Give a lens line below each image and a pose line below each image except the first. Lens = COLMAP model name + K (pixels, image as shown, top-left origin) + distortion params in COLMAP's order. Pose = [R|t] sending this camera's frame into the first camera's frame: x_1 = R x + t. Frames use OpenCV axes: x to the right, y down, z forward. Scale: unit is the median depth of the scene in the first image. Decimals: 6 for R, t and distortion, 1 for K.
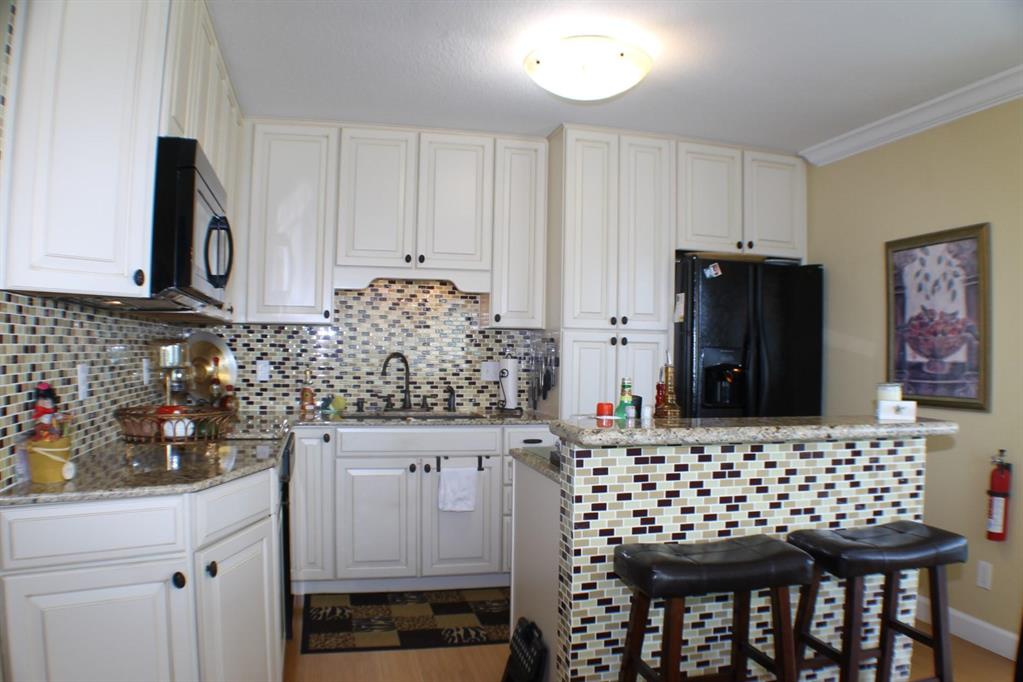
lens RADIAL K [[739.1, 0, 495.3], [0, 739.1, 373.9], [0, 0, 1]] dist [-0.202026, 0.072068]
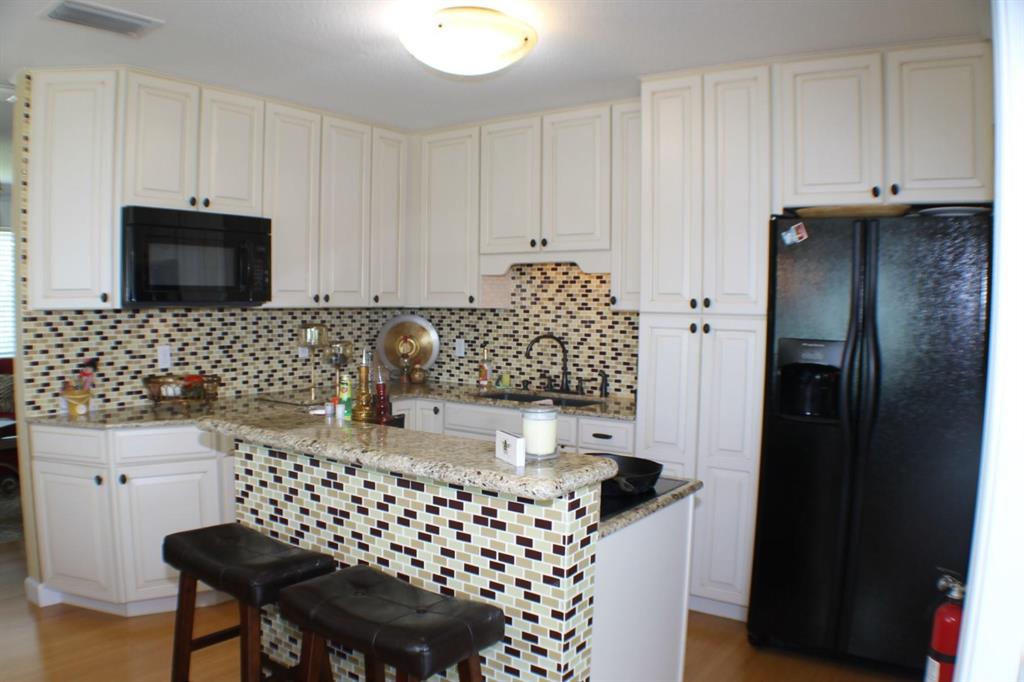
lens RADIAL K [[739.8, 0, 495.8], [0, 739.8, 373.9], [0, 0, 1]] dist [-0.202026, 0.072068]
pose [[0.649576, 0.061545, -0.757801, 1.093714], [-0.024956, 0.997907, 0.059653, -0.062239], [0.759887, -0.019838, 0.649753, 0.510321]]
